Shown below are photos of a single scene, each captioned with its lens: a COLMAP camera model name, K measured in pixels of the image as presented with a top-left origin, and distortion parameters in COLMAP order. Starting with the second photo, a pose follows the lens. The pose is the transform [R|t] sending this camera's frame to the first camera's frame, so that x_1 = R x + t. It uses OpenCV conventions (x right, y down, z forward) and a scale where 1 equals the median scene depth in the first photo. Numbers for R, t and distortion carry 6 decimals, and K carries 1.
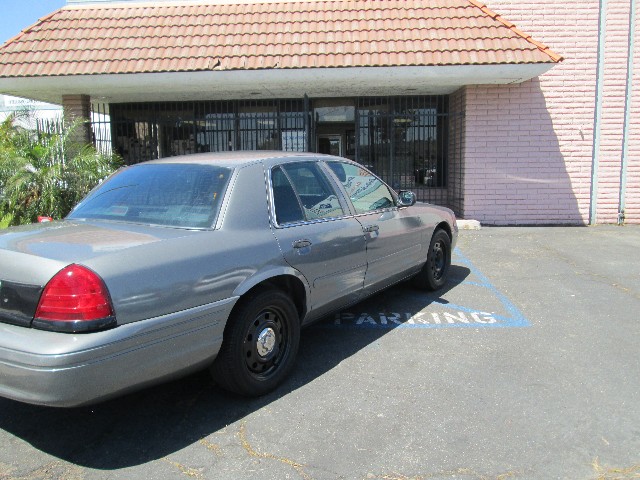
lens RADIAL K [[538.7, 0, 323.3], [0, 538.7, 243.4], [0, 0, 1]] dist [-0.060712, 0.048365]
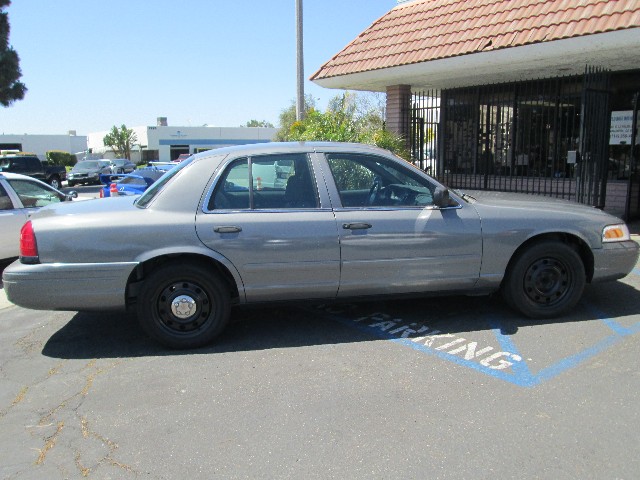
lens RADIAL K [[533.3, 0, 320.0], [0, 533.3, 240.0], [0, 0, 1]] dist [-0.056622, -0.000654]
pose [[0.663457, 0.133018, -0.736296, 0.642135], [-0.107613, 0.990803, 0.082030, -0.063439], [0.740436, 0.024811, 0.671669, 0.292725]]
